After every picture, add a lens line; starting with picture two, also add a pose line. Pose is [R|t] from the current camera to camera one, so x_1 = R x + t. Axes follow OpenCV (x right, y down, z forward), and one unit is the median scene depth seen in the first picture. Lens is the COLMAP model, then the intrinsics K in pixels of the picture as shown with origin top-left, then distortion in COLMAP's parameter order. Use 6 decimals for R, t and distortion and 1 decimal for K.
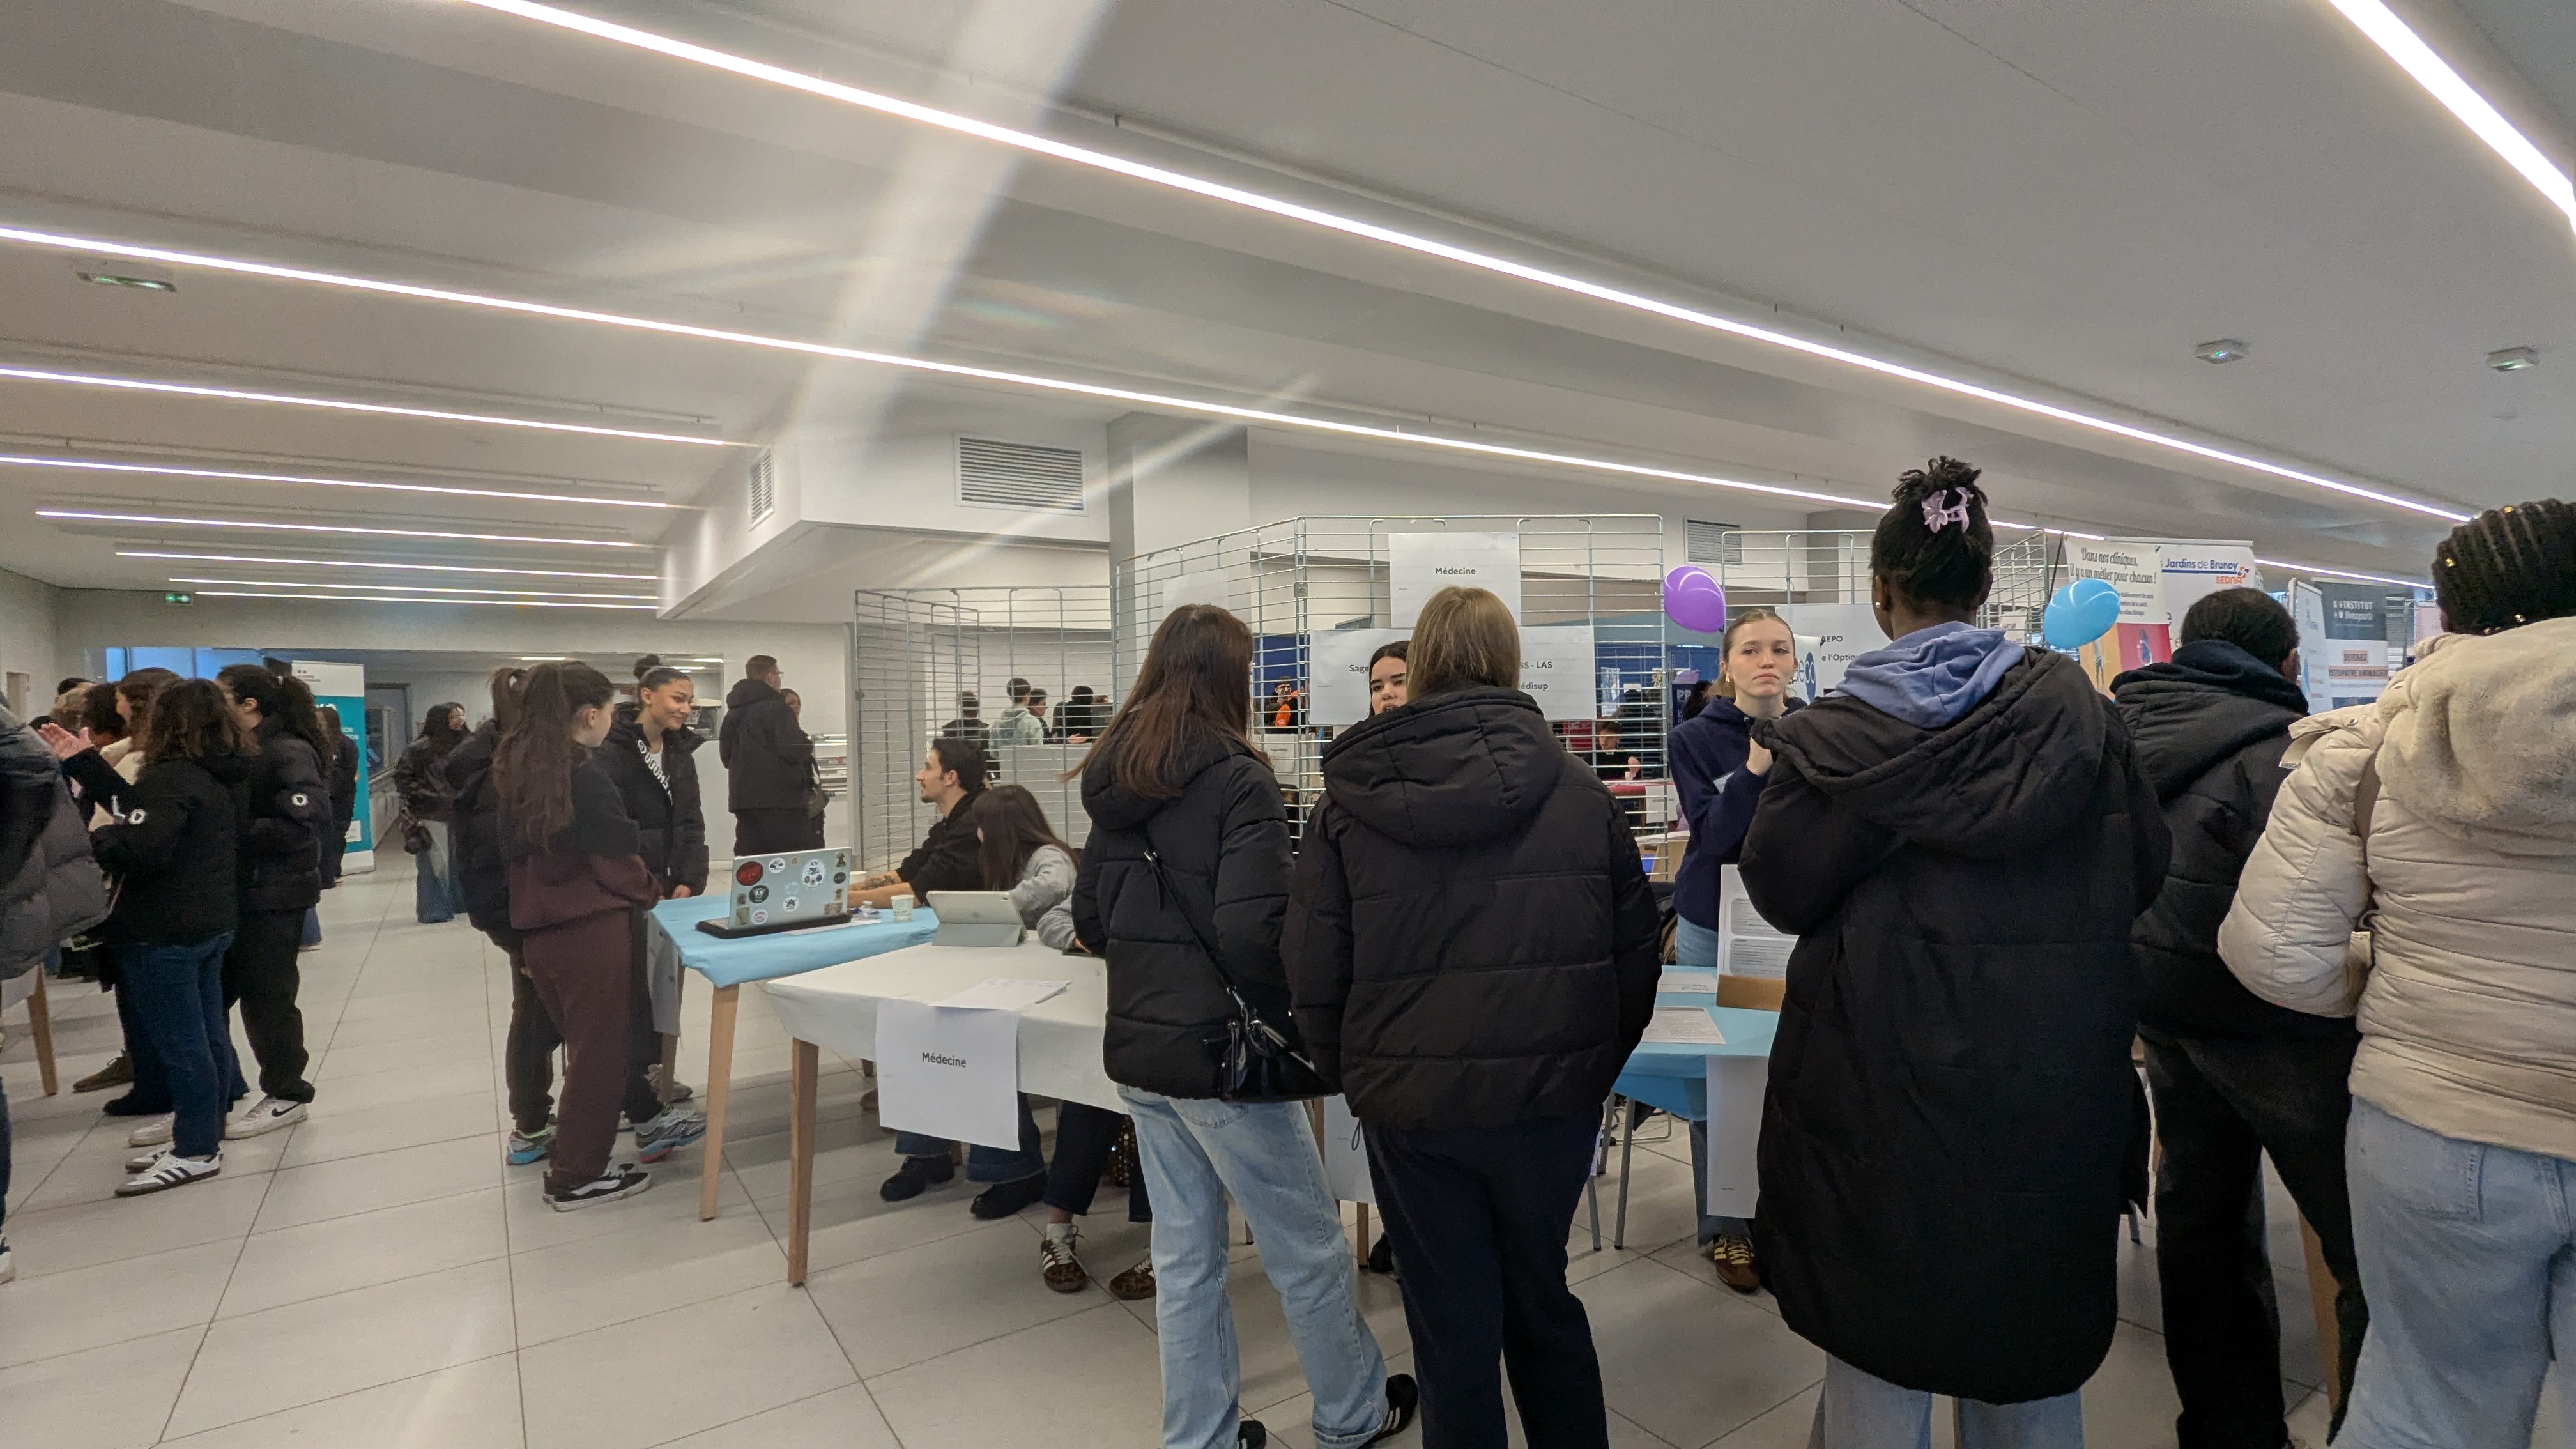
lens RADIAL K [[1213.9, 0, 1292.2], [0, 1213.9, 716.1], [0, 0, 1]] dist [0.002843, 0.000818]
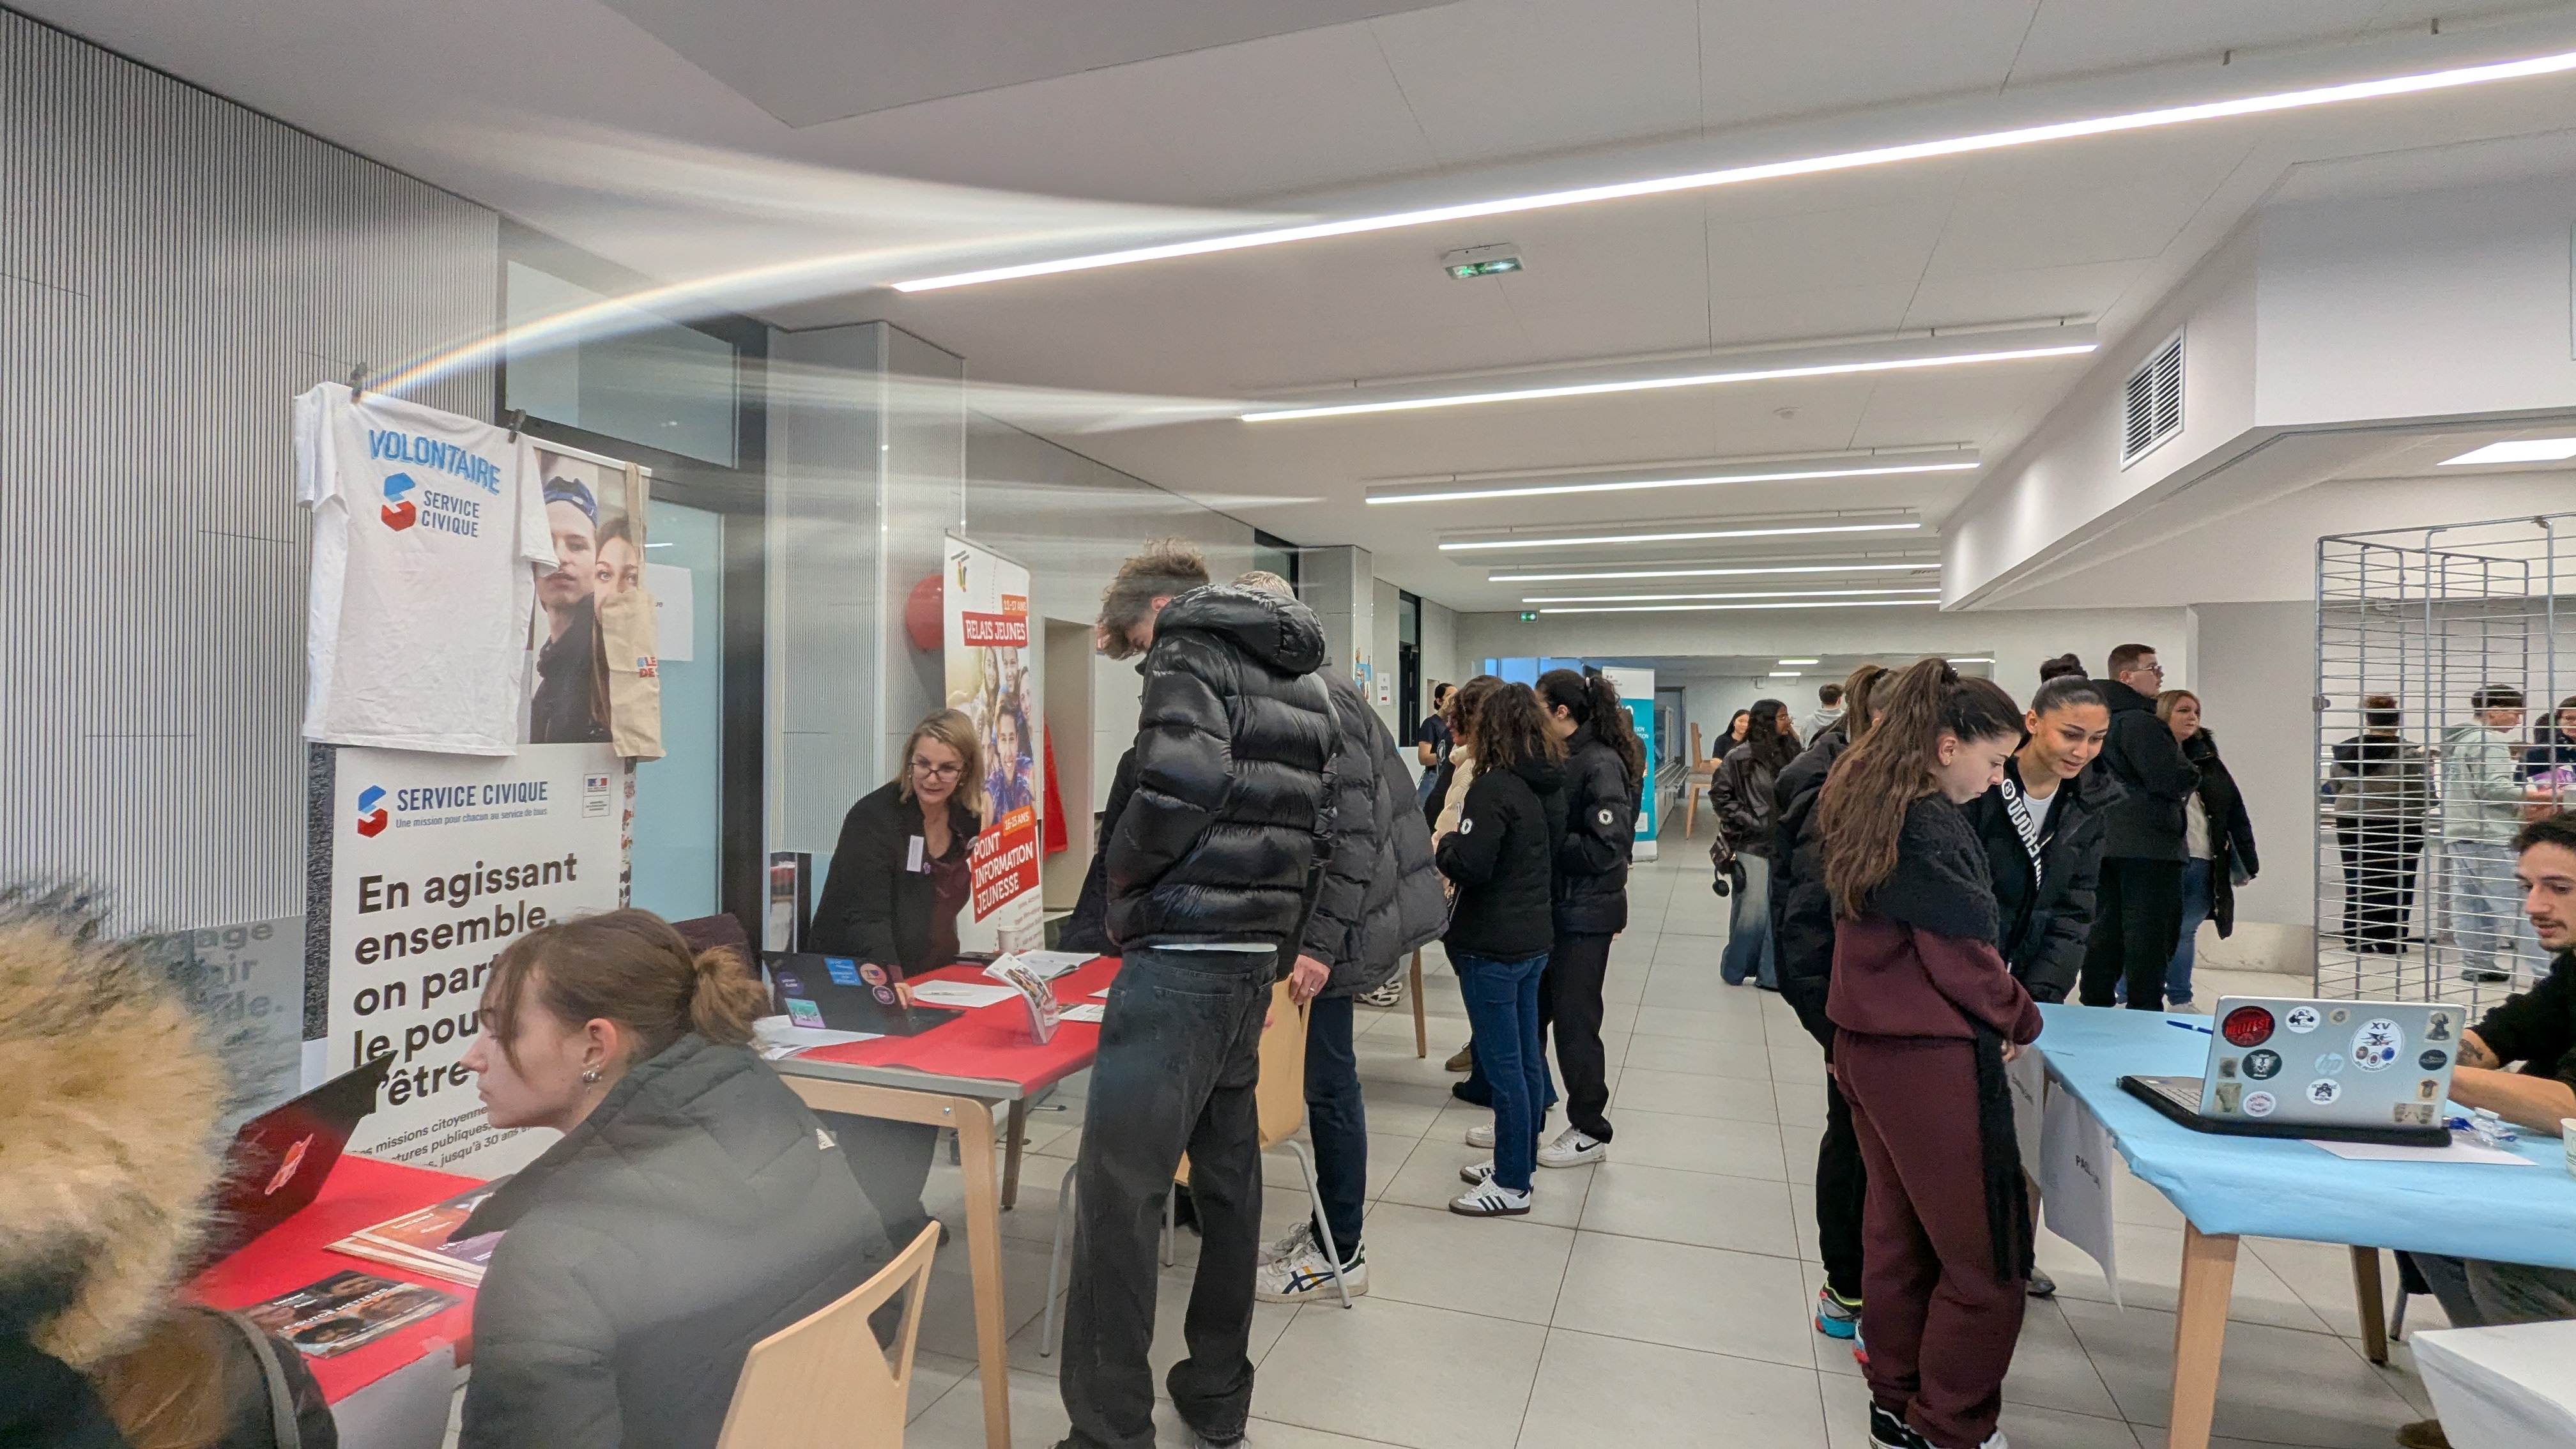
lens RADIAL K [[1213.9, 0, 1292.3], [0, 1213.9, 721.9], [0, 0, 1]] dist [0.002843, 0.000818]
pose [[0.592835, 0.021342, -0.805041, -0.231514], [-0.019493, 0.999736, 0.012149, -0.007804], [0.805088, 0.008491, 0.593094, 0.279196]]
